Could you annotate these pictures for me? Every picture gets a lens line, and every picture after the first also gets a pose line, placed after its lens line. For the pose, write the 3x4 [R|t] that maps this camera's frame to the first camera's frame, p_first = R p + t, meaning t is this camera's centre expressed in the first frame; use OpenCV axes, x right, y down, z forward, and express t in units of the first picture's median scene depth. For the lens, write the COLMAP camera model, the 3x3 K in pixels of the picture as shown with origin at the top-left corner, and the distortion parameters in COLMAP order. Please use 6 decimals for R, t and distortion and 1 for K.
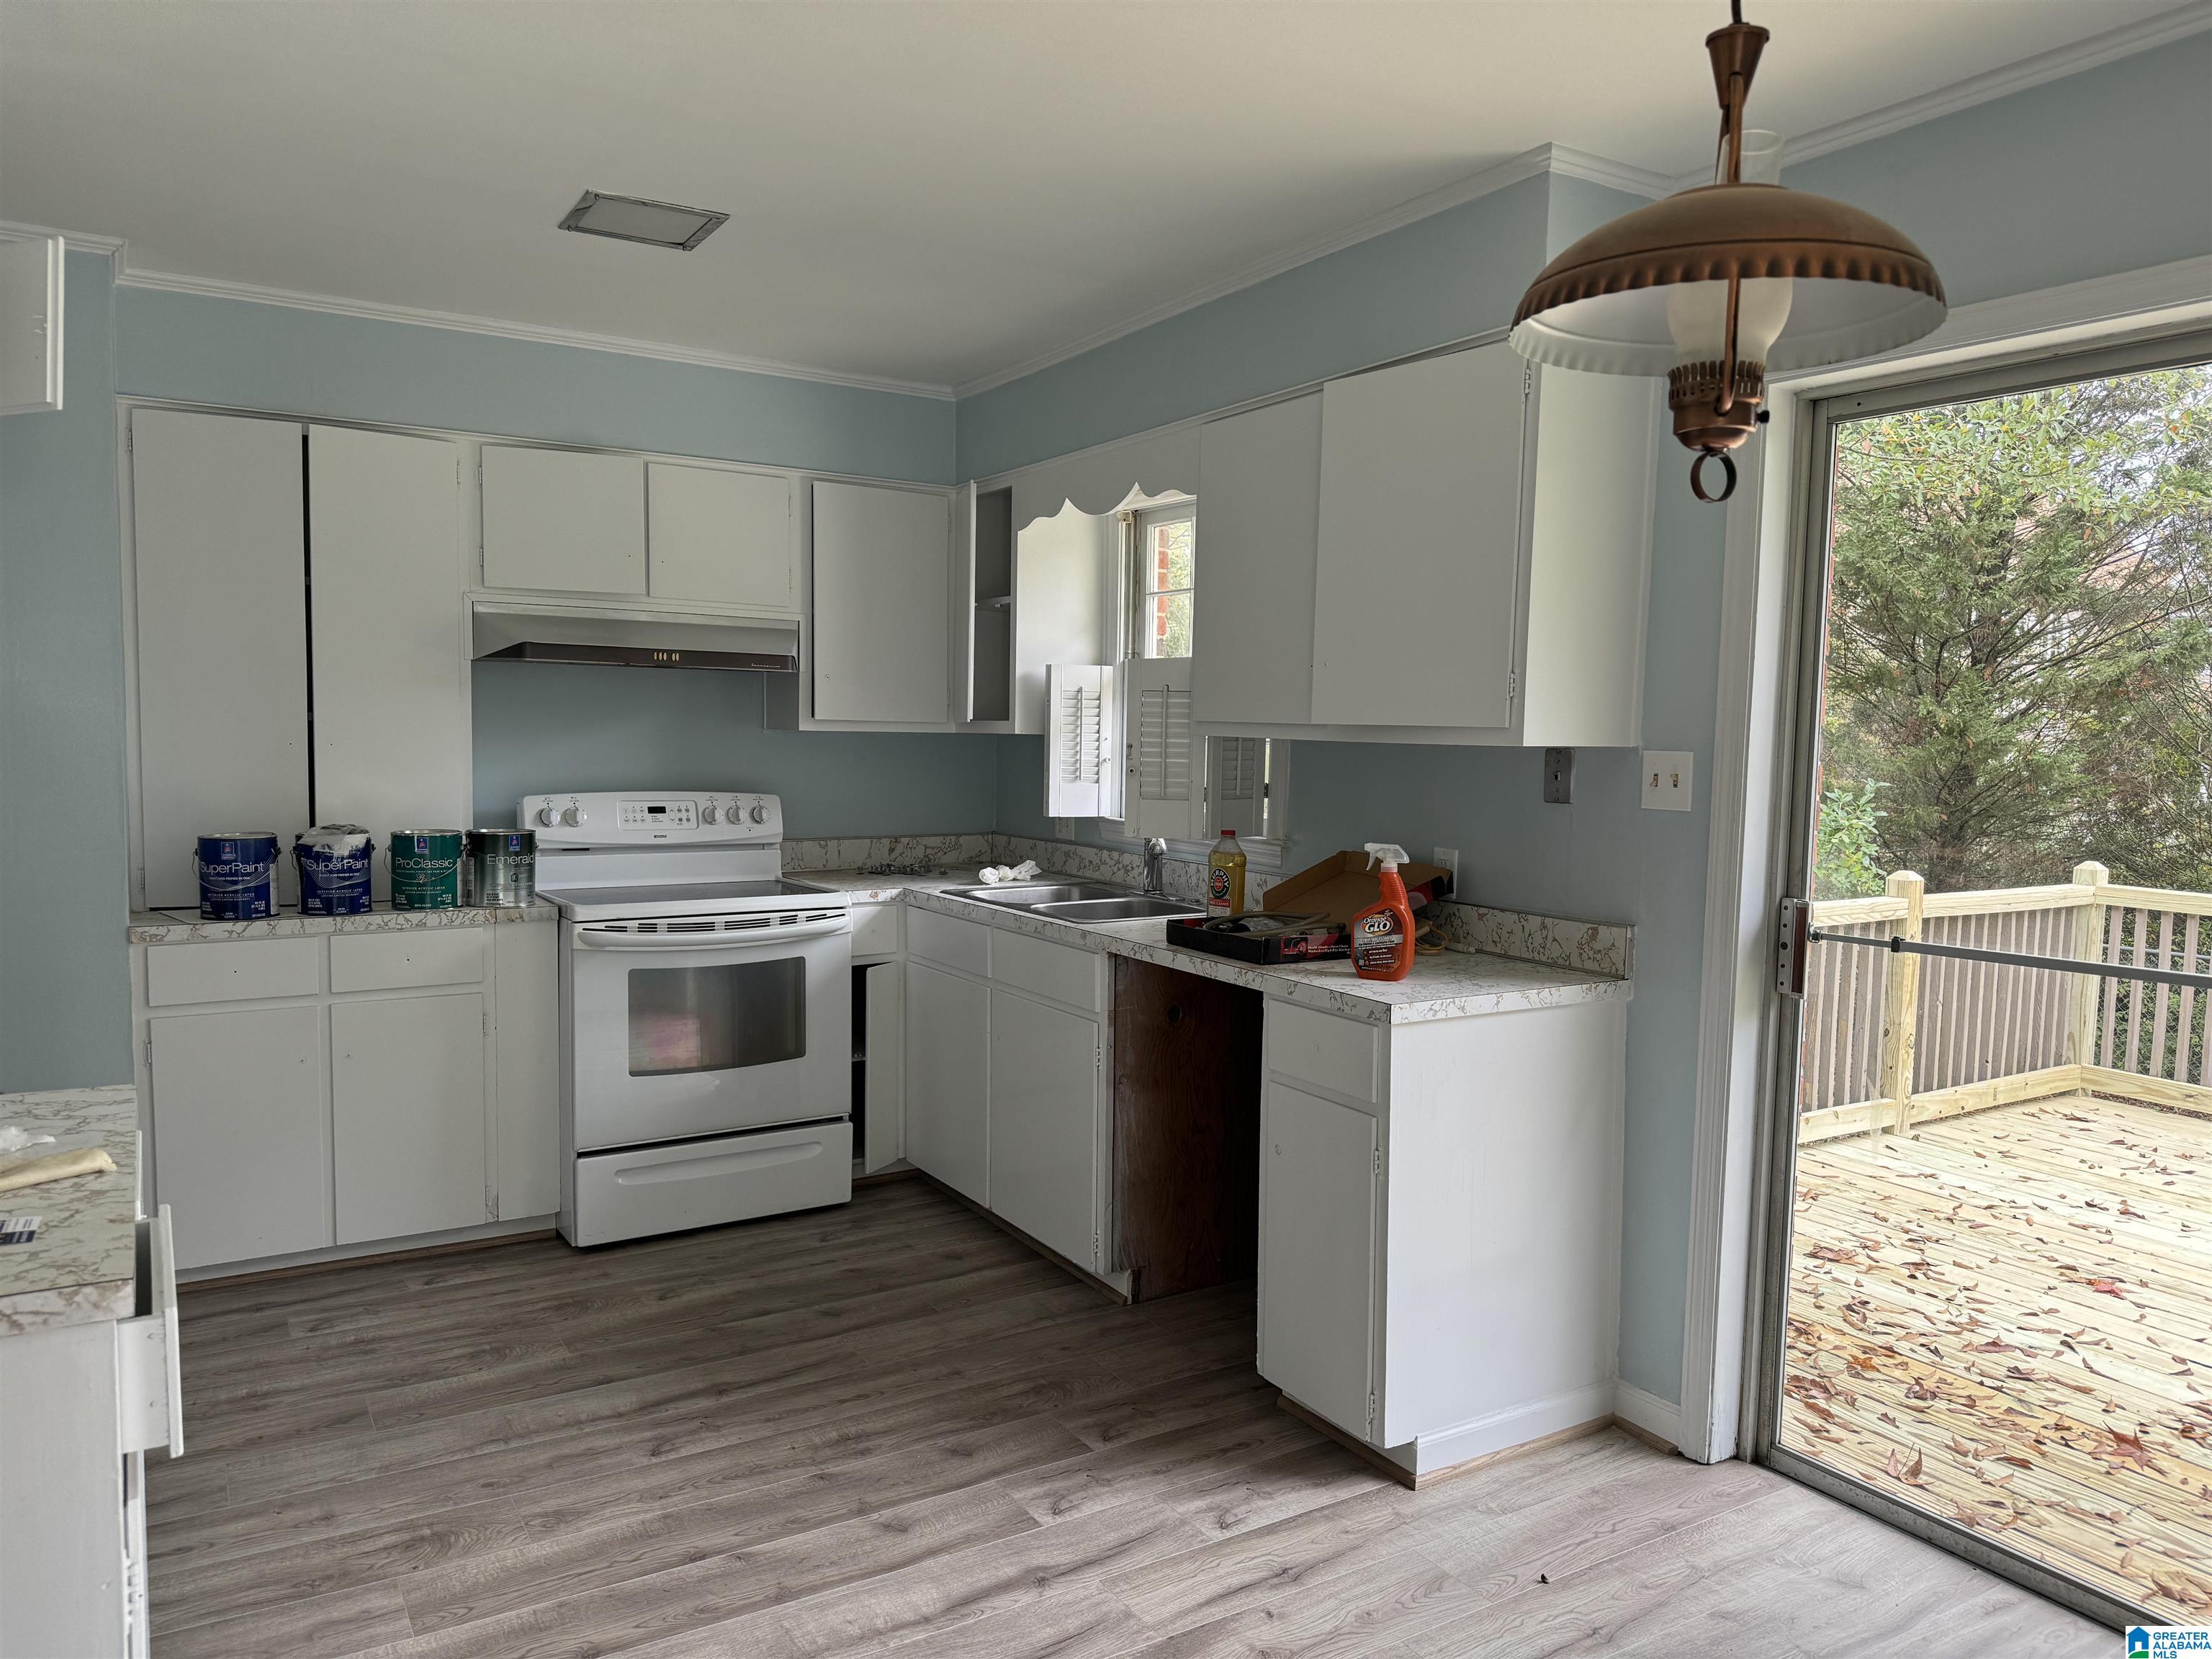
lens RADIAL K [[1563.6, 0, 1109.1], [0, 1563.6, 838.5], [0, 0, 1]] dist [0.026206, -0.017481]
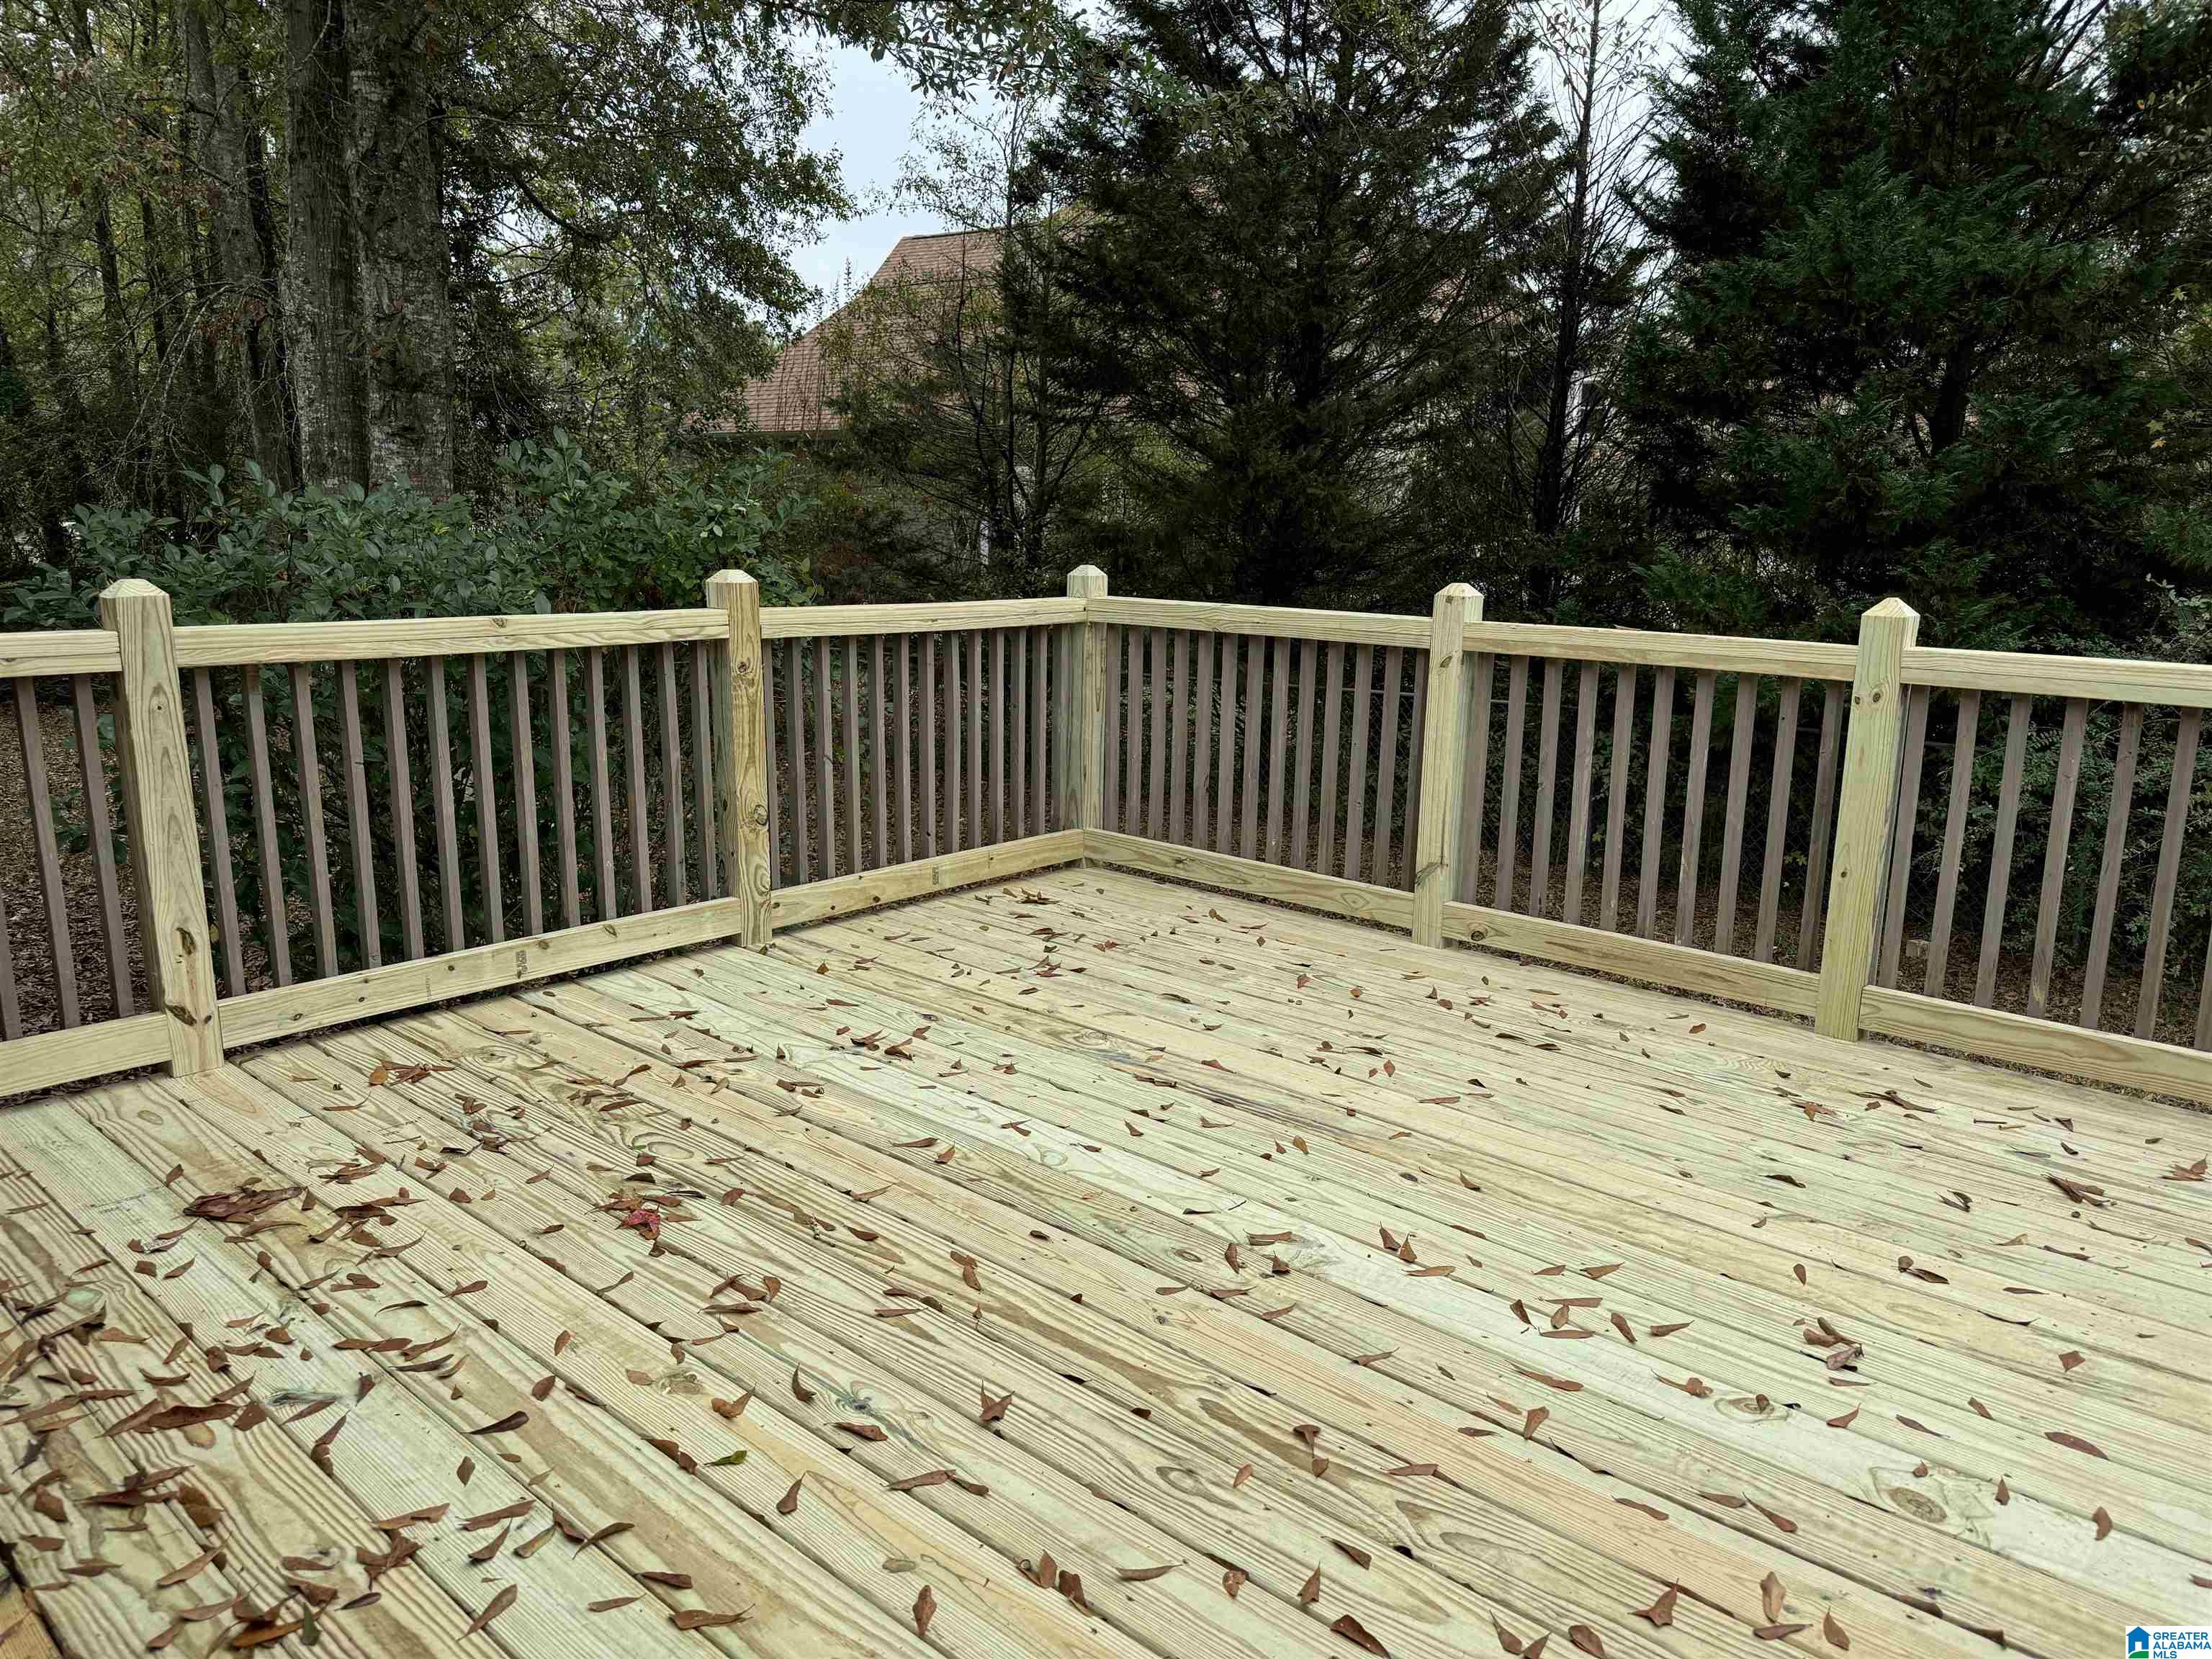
lens RADIAL K [[1563.6, 0, 1103.6], [0, 1563.6, 828.1], [0, 0, 1]] dist [0.026206, -0.017481]
pose [[0.959515, -0.059800, 0.275237, 0.558915], [0.023333, 0.990719, 0.133908, 0.052791], [-0.280690, -0.122065, 0.952005, 0.343697]]
